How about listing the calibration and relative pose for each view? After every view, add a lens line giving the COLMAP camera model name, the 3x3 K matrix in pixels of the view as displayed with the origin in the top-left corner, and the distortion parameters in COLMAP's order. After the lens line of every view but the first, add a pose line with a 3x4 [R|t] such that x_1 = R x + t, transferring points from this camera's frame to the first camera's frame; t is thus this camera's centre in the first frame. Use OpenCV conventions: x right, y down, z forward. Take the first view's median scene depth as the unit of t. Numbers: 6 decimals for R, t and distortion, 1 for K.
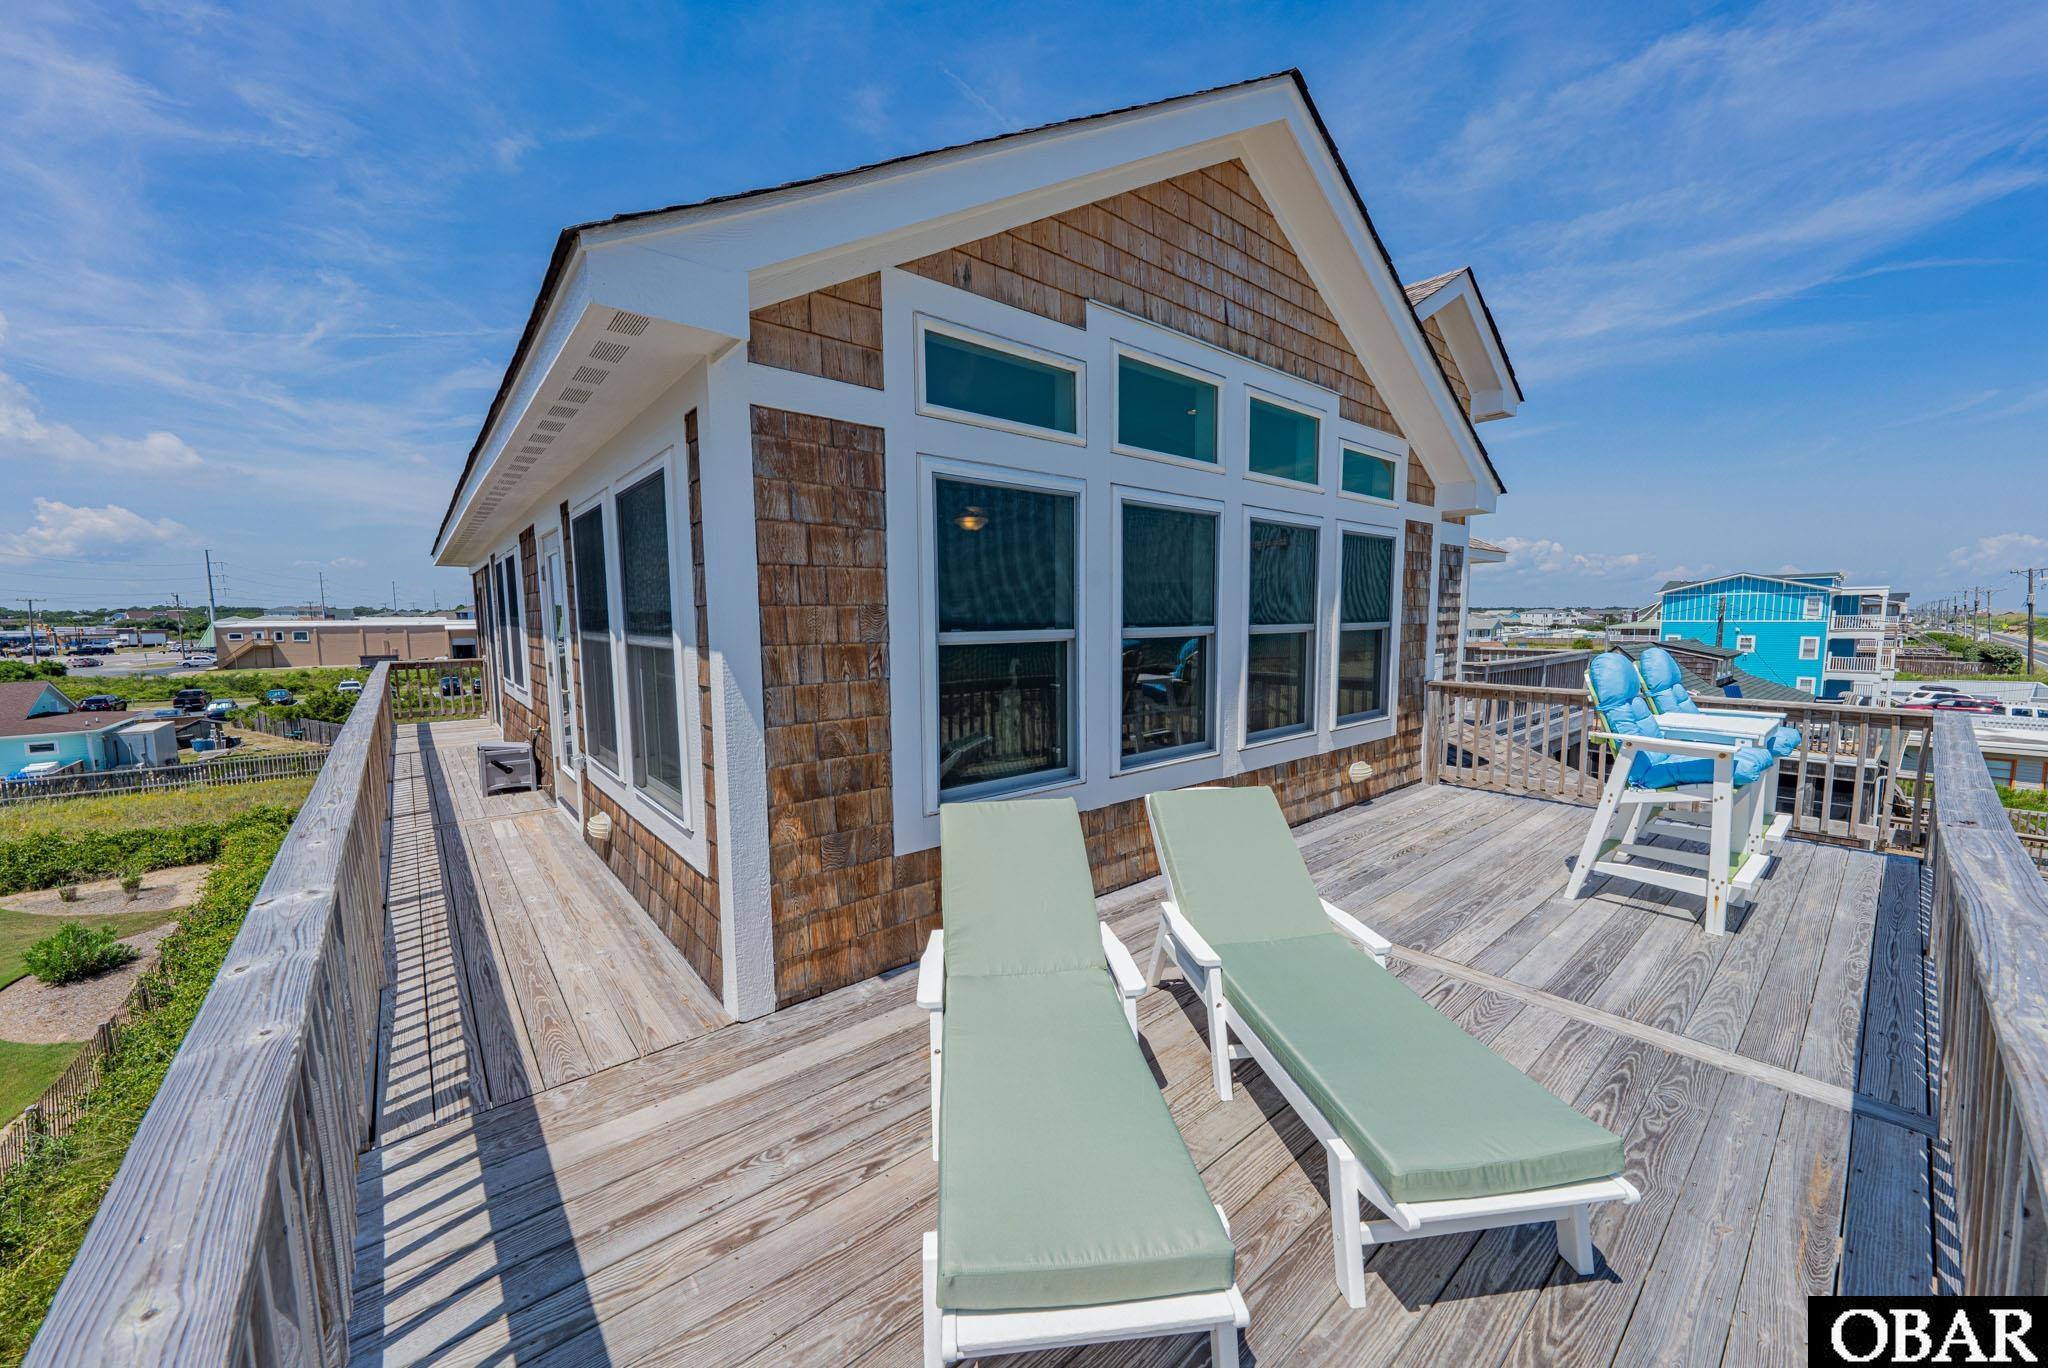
lens RADIAL K [[748.1, 0, 1034.7], [0, 748.1, 686.0], [0, 0, 1]] dist [-0.009496, -0.000247]
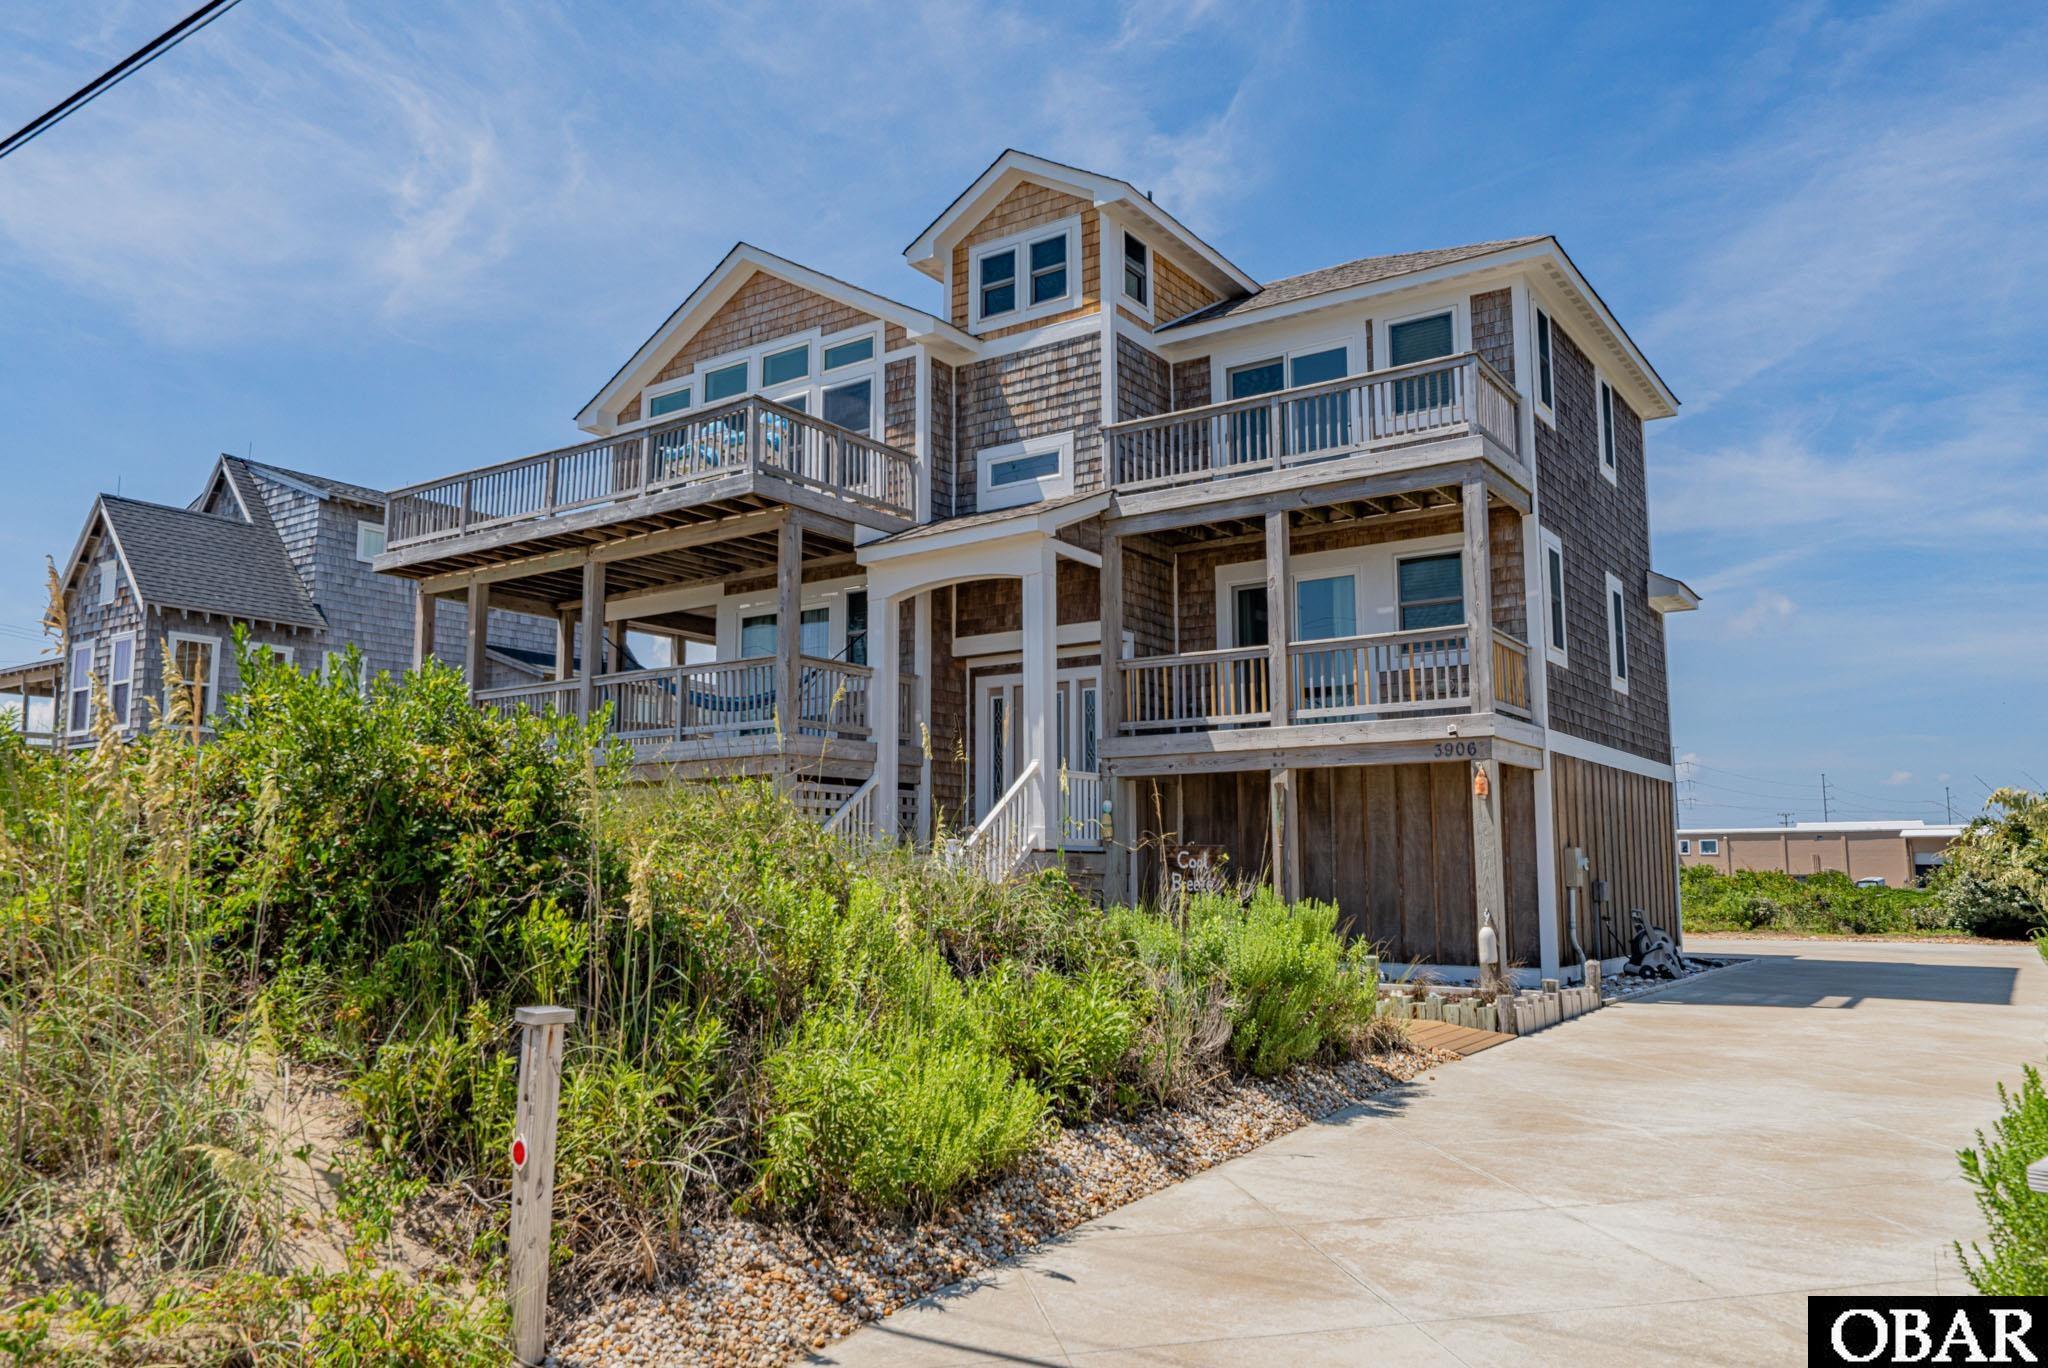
lens RADIAL K [[1442.4, 0, 1023.4], [0, 1442.4, 688.0], [0, 0, 1]] dist [0.000129, -0.000040]
pose [[0.273760, -0.116645, -0.954699, 0.260679], [-0.083304, 0.986013, -0.144358, 0.067066], [0.958184, 0.119049, 0.260213, 0.040912]]
